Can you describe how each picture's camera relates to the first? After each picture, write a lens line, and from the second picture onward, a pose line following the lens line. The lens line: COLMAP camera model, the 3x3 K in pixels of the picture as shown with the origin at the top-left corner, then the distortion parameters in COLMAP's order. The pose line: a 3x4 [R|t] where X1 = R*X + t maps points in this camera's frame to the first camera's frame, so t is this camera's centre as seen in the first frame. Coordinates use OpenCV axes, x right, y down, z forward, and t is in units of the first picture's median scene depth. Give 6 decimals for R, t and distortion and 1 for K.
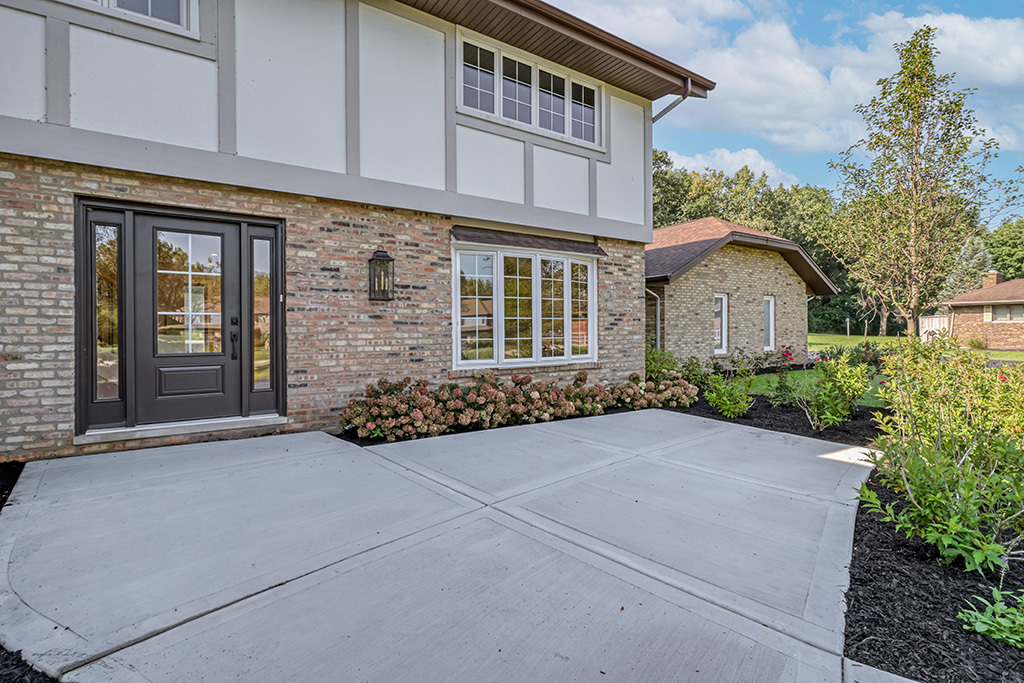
lens RADIAL K [[485.3, 0, 507.1], [0, 485.3, 329.0], [0, 0, 1]] dist [-0.003332, -0.000375]
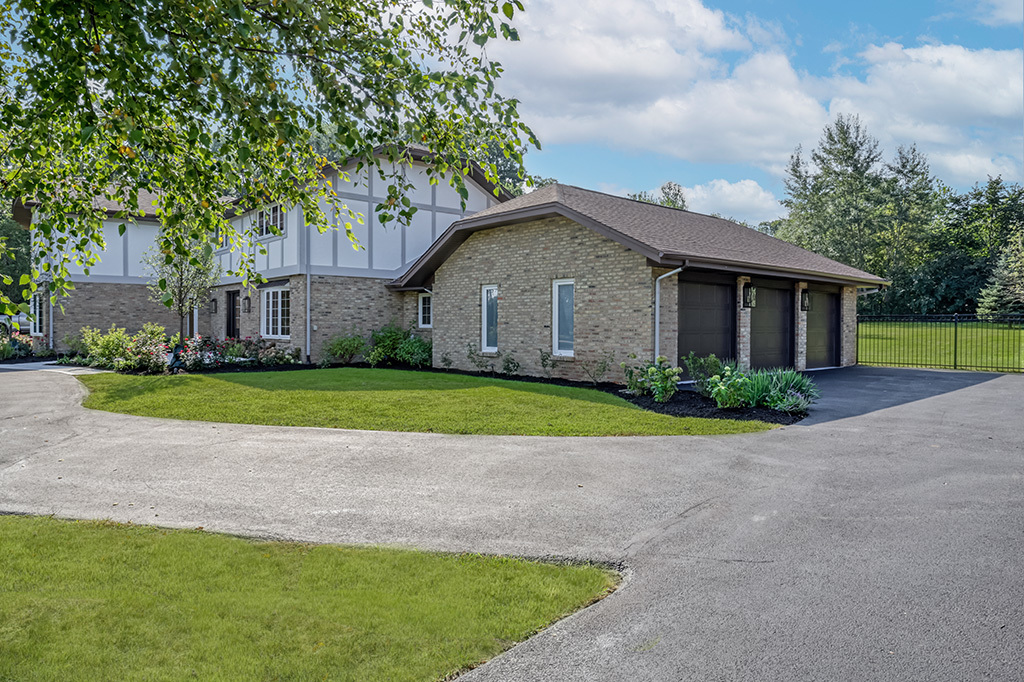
lens RADIAL K [[626.4, 0, 512.0], [0, 626.4, 341.0], [0, 0, 1]] dist [0.000255, 0.000011]
pose [[0.131325, 0.032820, -0.990796, 1.648933], [-0.007599, 0.999456, 0.032100, -0.007356], [0.991310, 0.003314, 0.131503, 0.918807]]
